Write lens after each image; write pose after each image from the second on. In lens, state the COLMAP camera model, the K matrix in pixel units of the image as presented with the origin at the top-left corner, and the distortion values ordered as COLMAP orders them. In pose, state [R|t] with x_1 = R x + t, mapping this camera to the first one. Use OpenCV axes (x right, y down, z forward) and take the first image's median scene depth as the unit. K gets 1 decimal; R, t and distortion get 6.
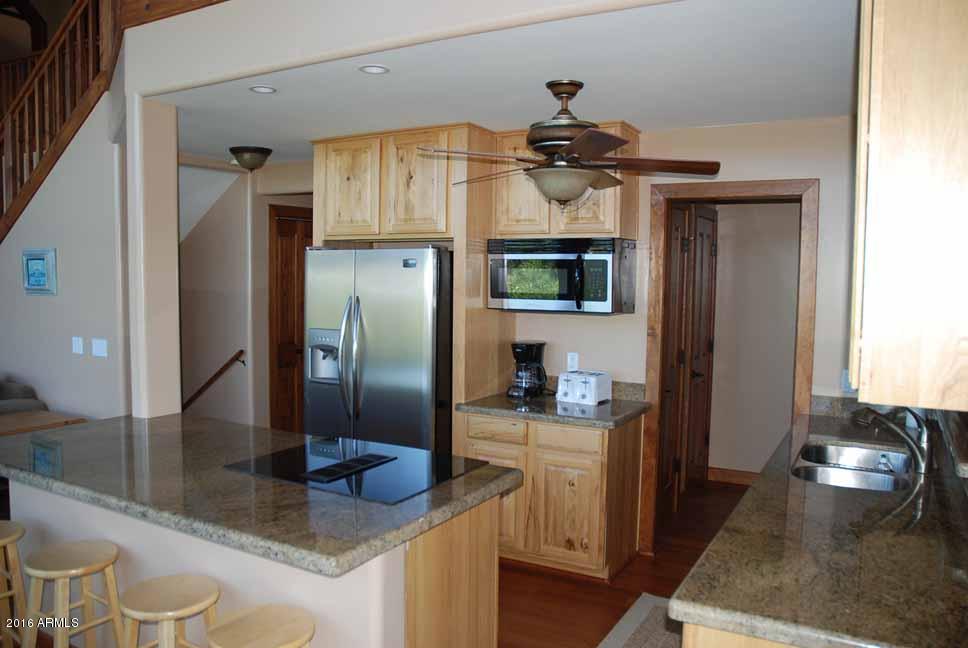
lens RADIAL K [[752.4, 0, 486.6], [0, 752.4, 331.5], [0, 0, 1]] dist [-0.167306, 0.146994]
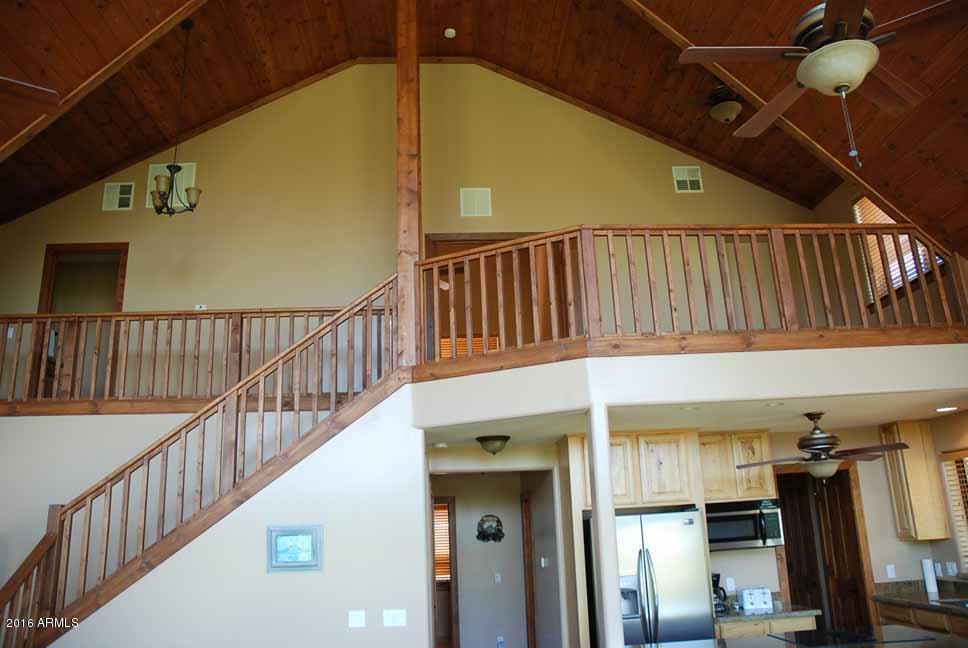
lens RADIAL K [[752.4, 0, 487.6], [0, 752.4, 327.1], [0, 0, 1]] dist [-0.167306, 0.146994]
pose [[0.839881, 0.098419, 0.533773, -1.201079], [0.094718, 0.941756, -0.322682, -0.020460], [-0.534442, 0.321573, 0.781641, -0.043139]]
